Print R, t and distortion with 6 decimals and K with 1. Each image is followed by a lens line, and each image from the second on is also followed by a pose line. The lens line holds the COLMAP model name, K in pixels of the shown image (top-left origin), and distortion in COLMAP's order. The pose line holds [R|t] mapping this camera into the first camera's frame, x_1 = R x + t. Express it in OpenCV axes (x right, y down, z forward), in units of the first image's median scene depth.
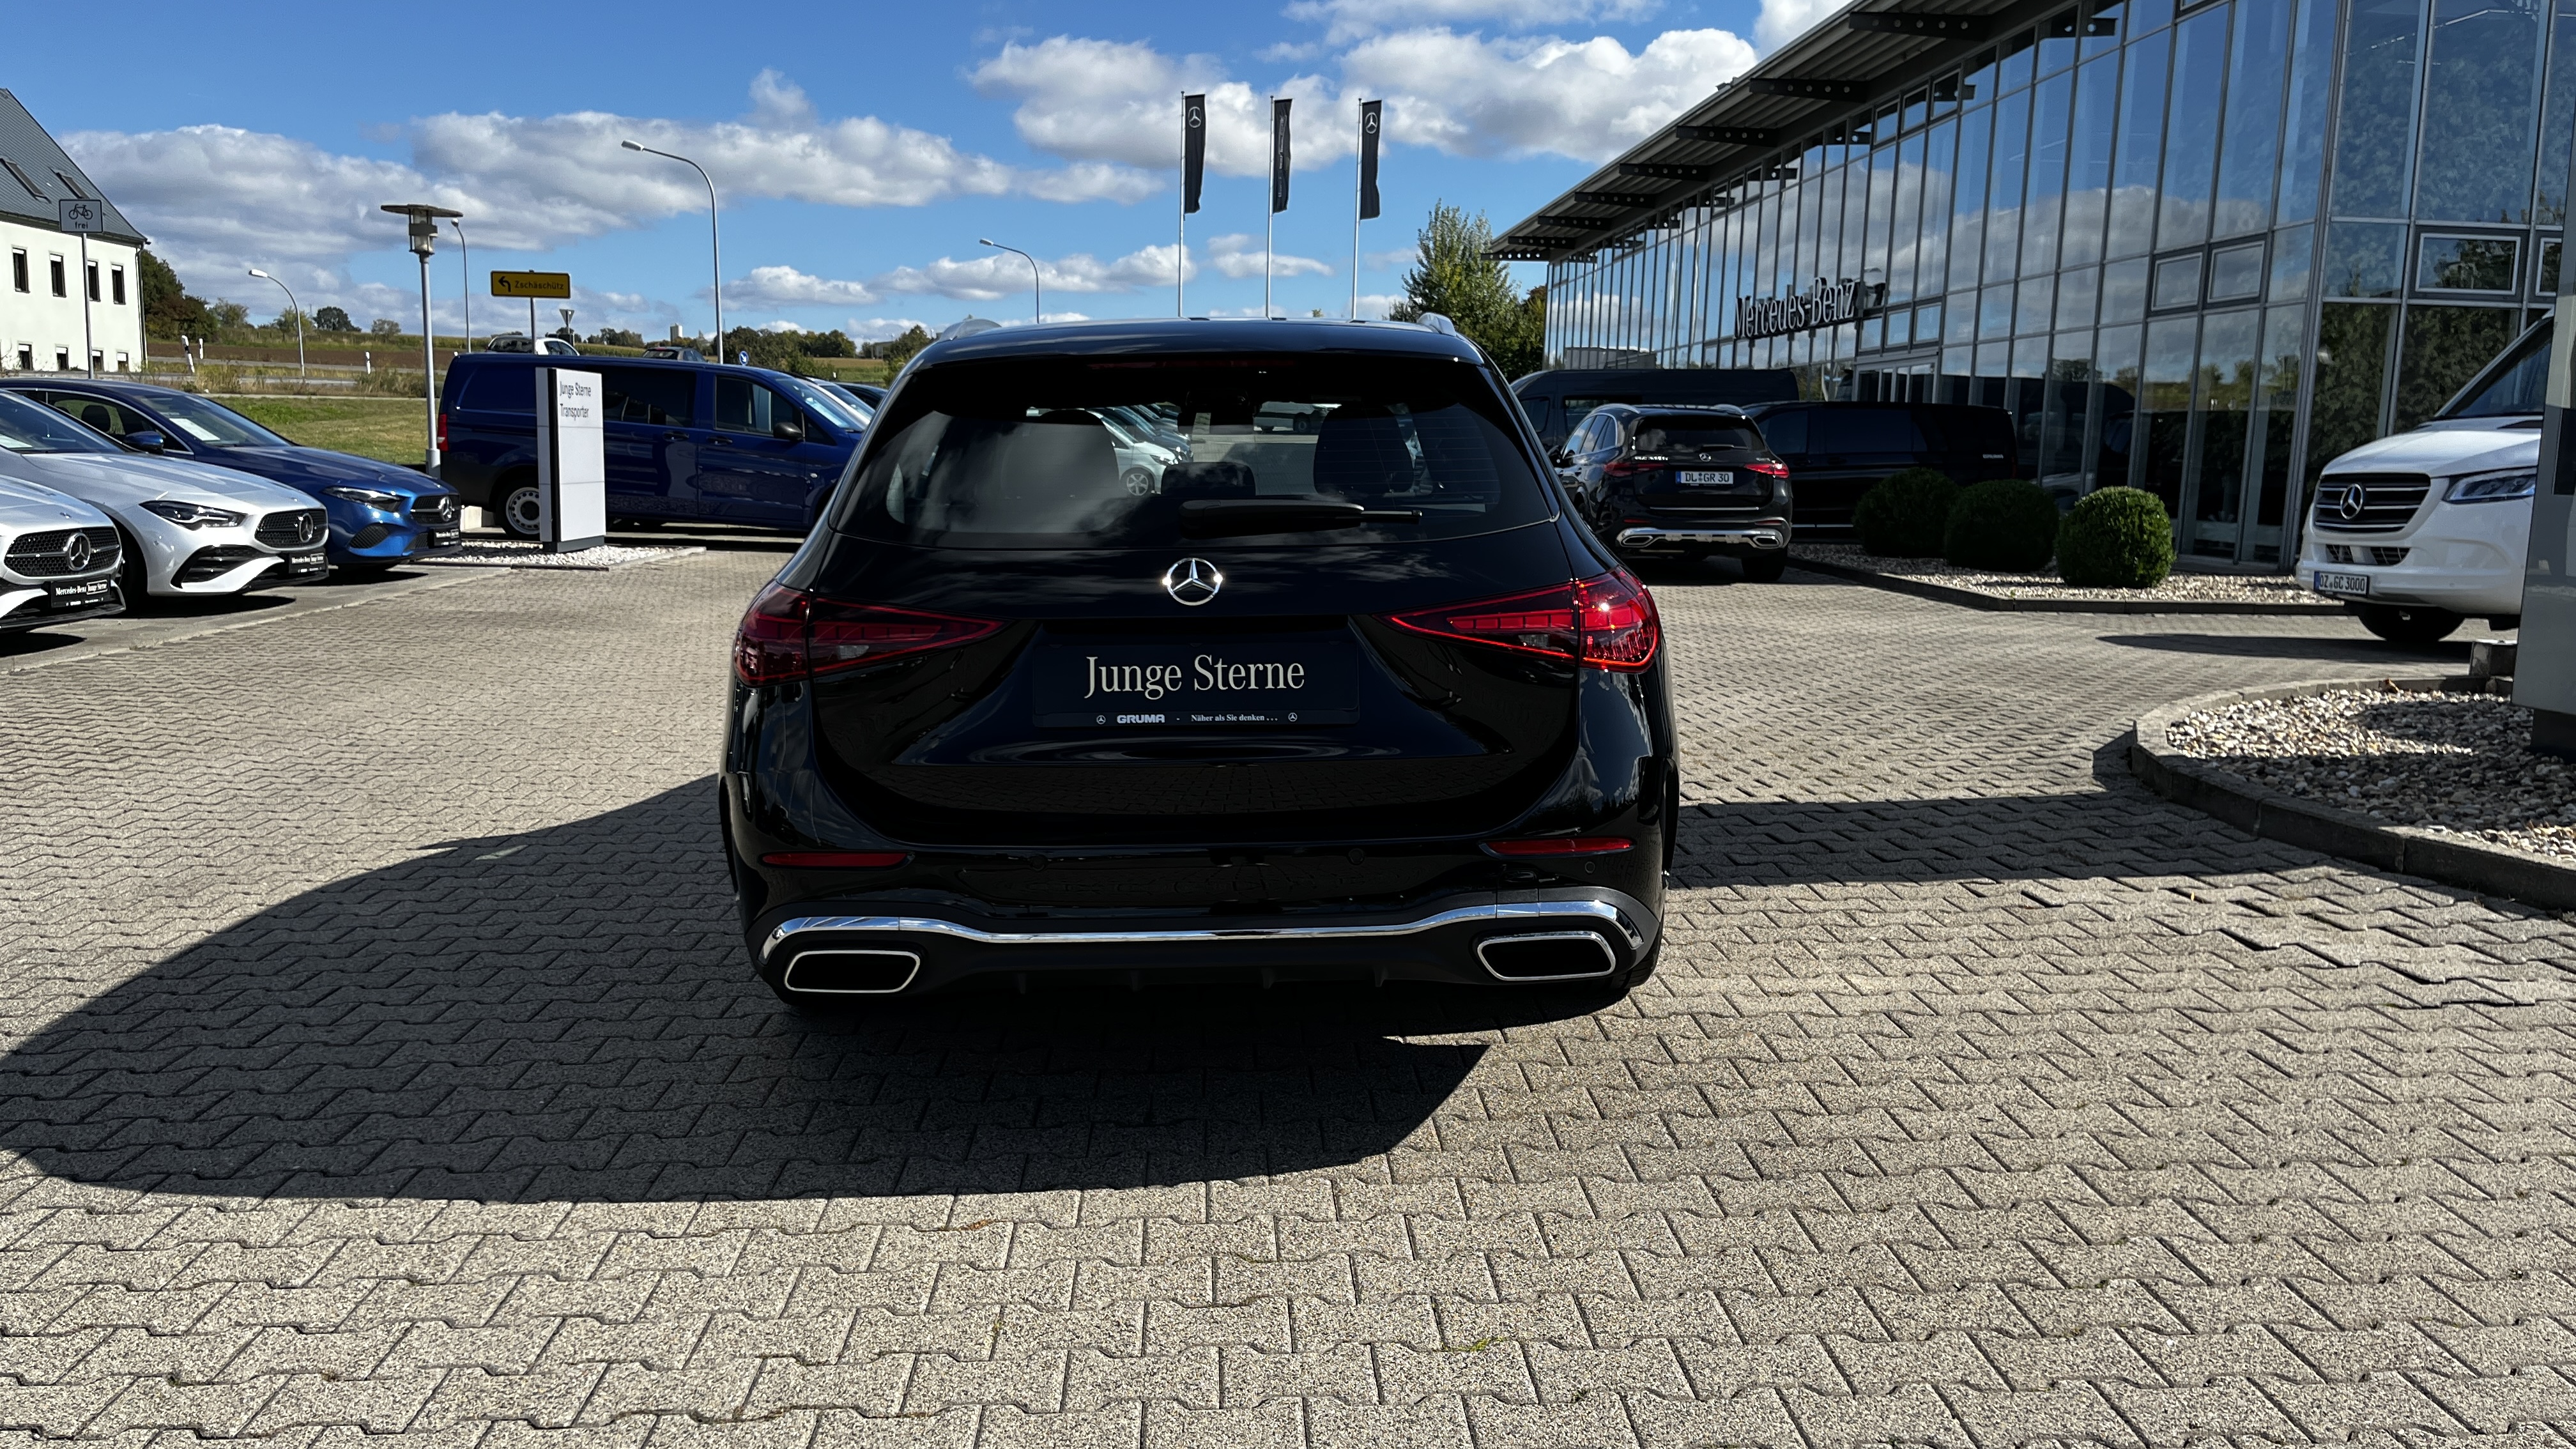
lens RADIAL K [[1877.4, 0, 1295.6], [0, 1877.4, 813.4], [0, 0, 1]] dist [0.010856, -0.004454]
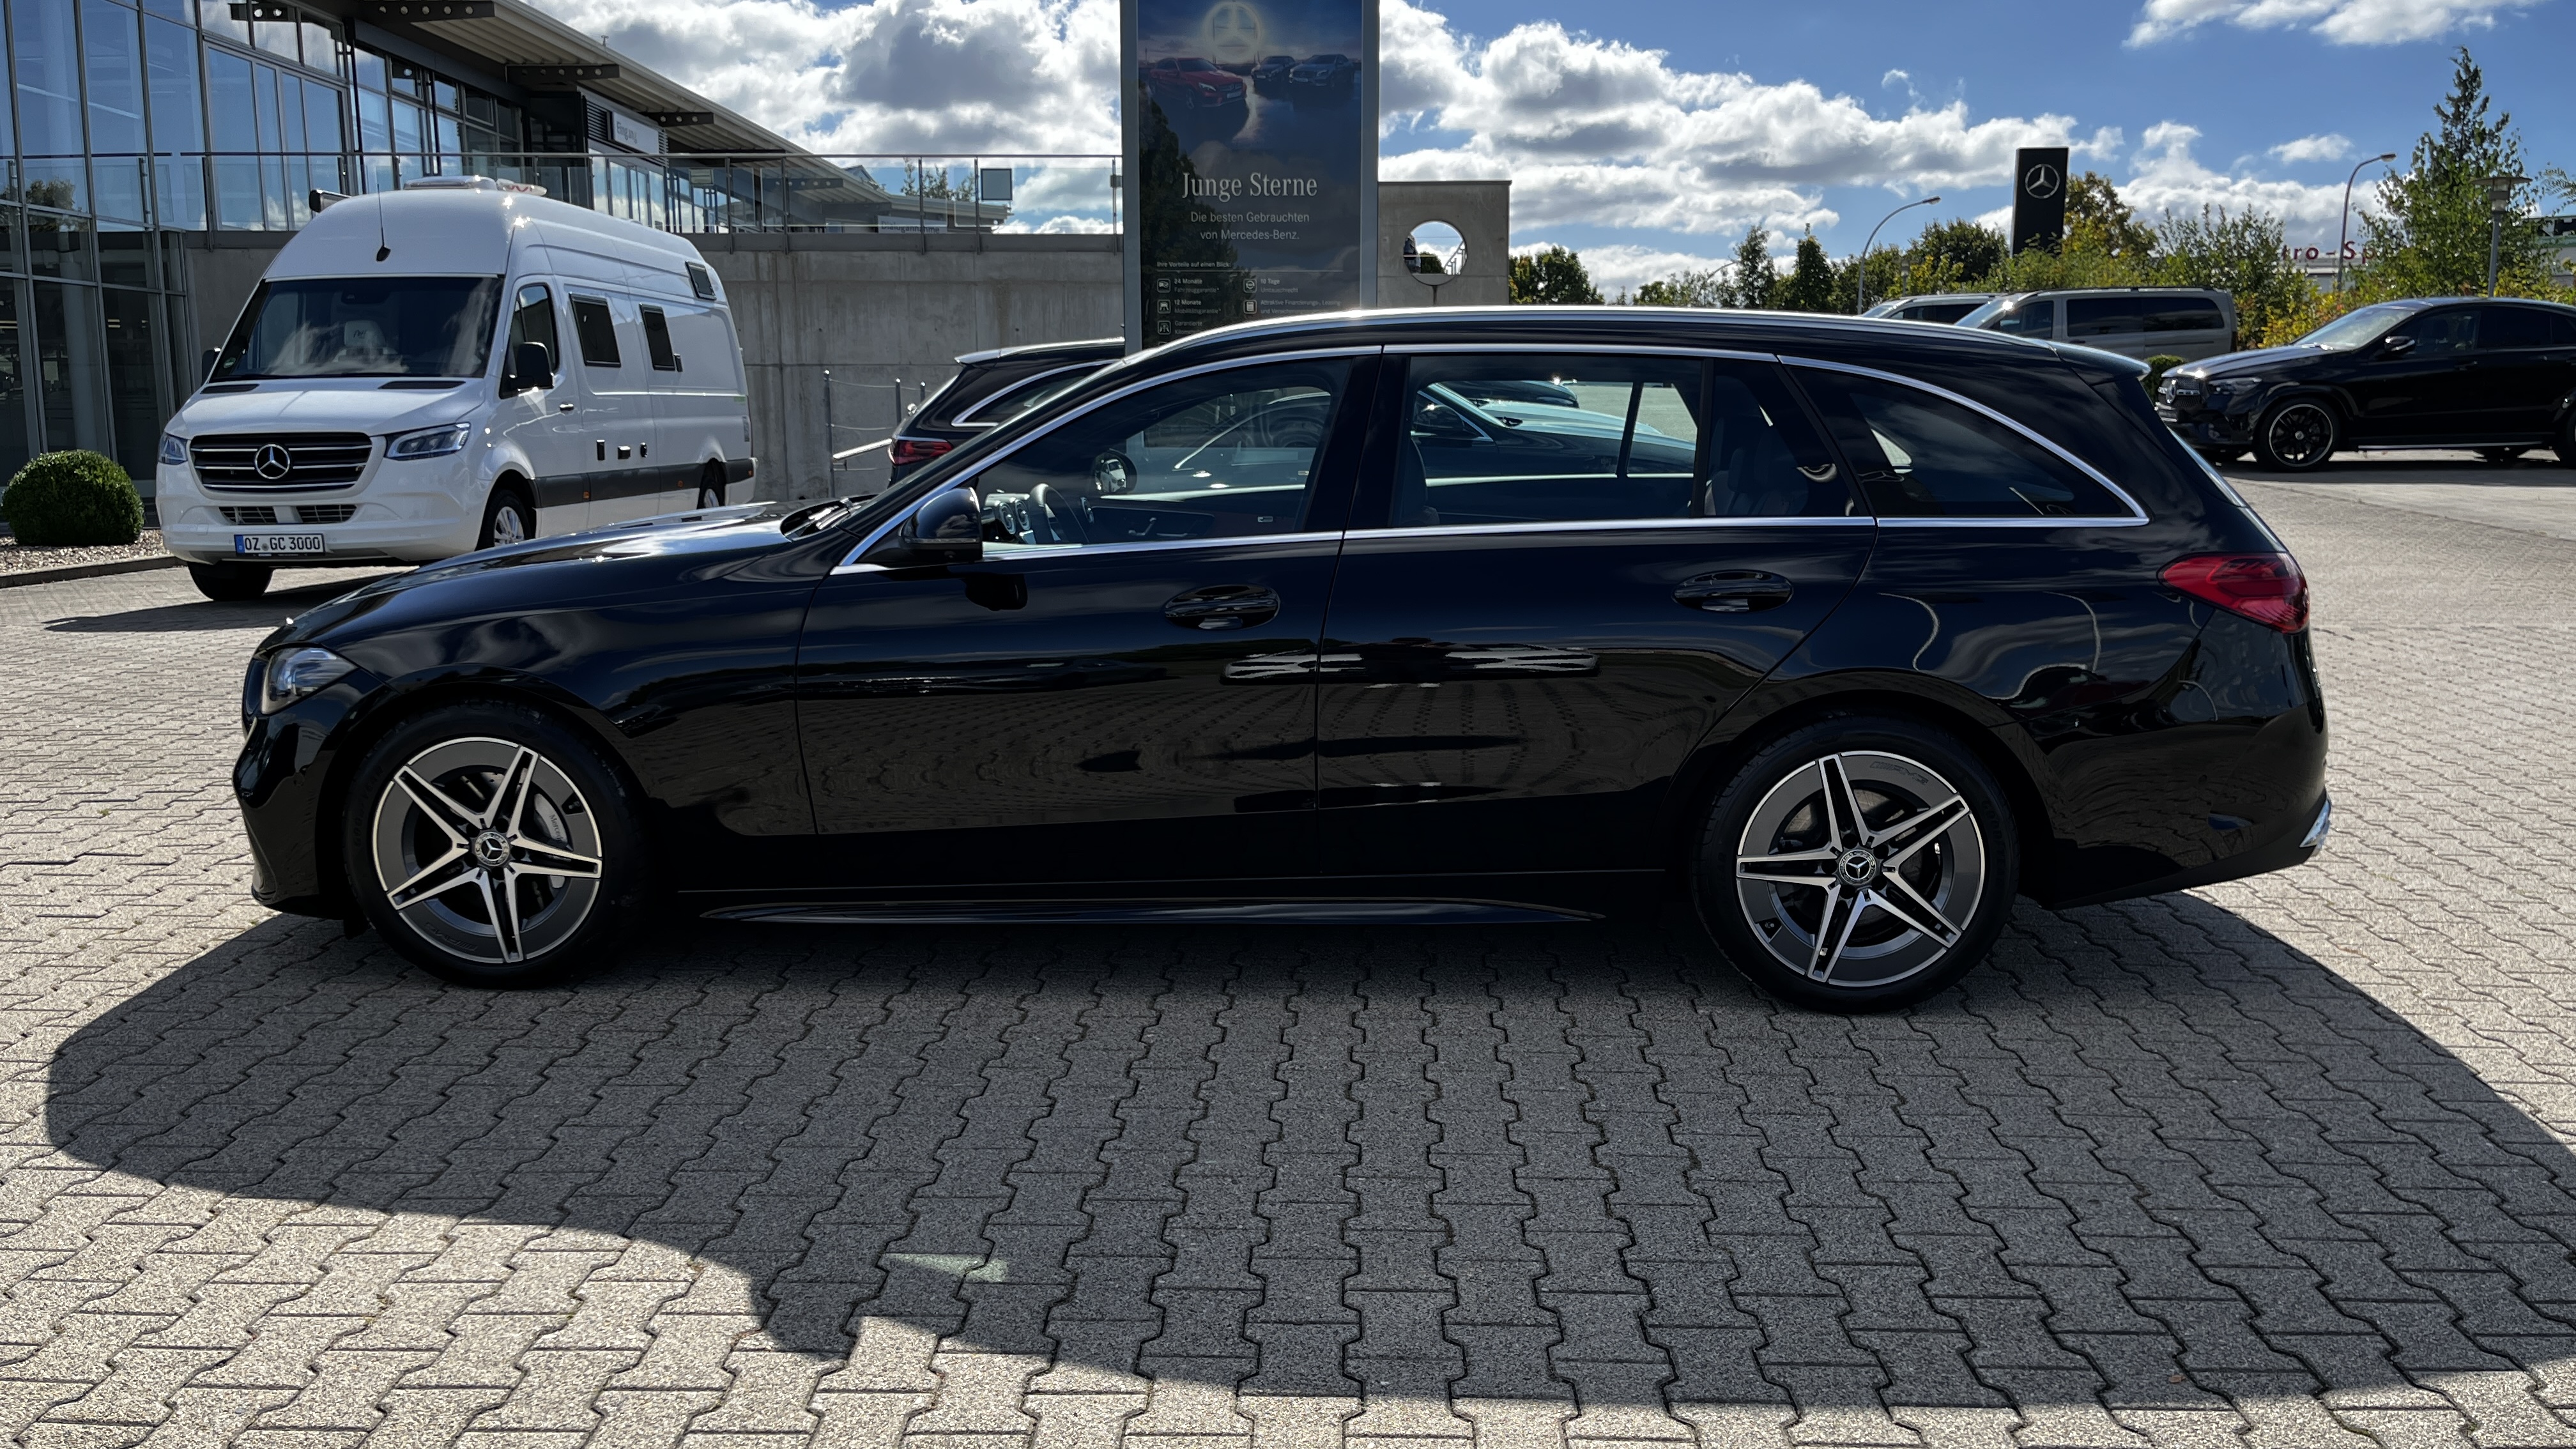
lens RADIAL K [[1917.2, 0, 1293.8], [0, 1917.2, 734.7], [0, 0, 1]] dist [0.012491, 0.001908]
pose [[0.106012, -0.173899, 0.979041, -0.400851], [0.188921, 0.970178, 0.151868, -0.079337], [-0.976253, 0.168861, 0.135703, 0.365861]]
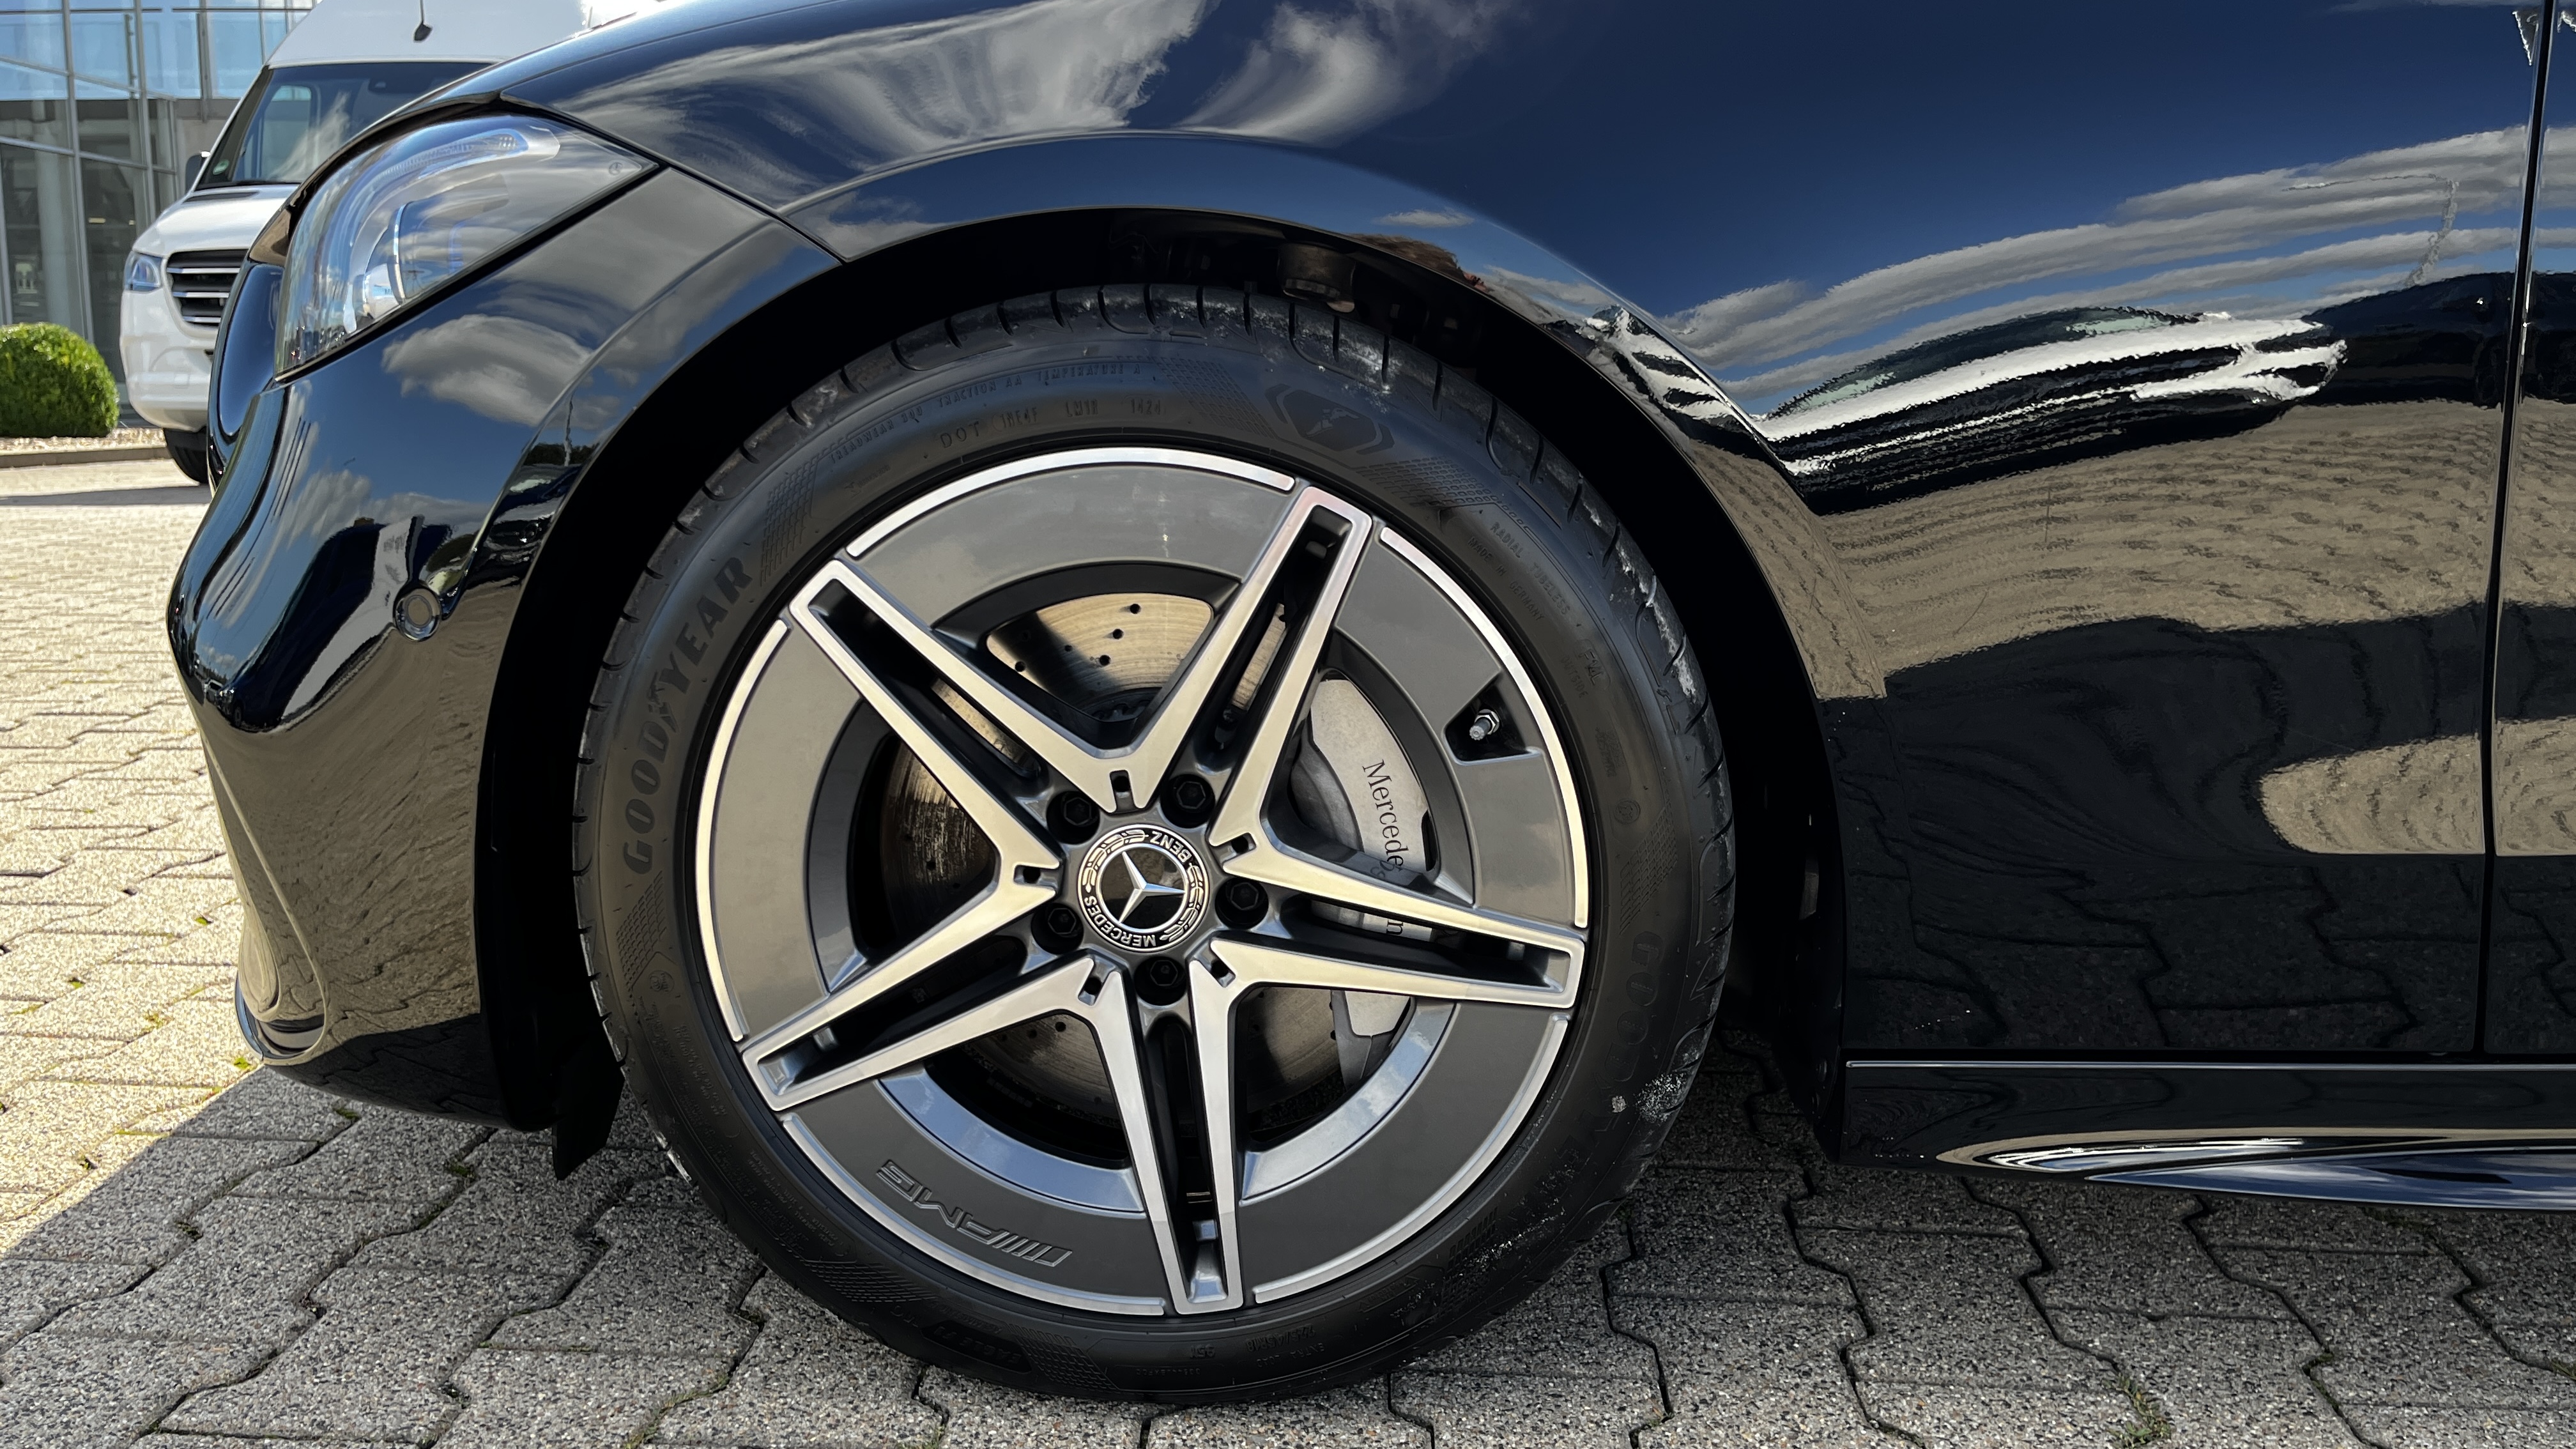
lens RADIAL K [[1928.9, 0, 1288.0], [0, 1928.9, 724.5], [0, 0, 1]] dist [0.000202, -0.003095]
pose [[0.109242, -0.181857, 0.977238, -0.178973], [0.175532, 0.971201, 0.161112, -0.056286], [-0.978394, 0.153937, 0.138017, 0.528759]]
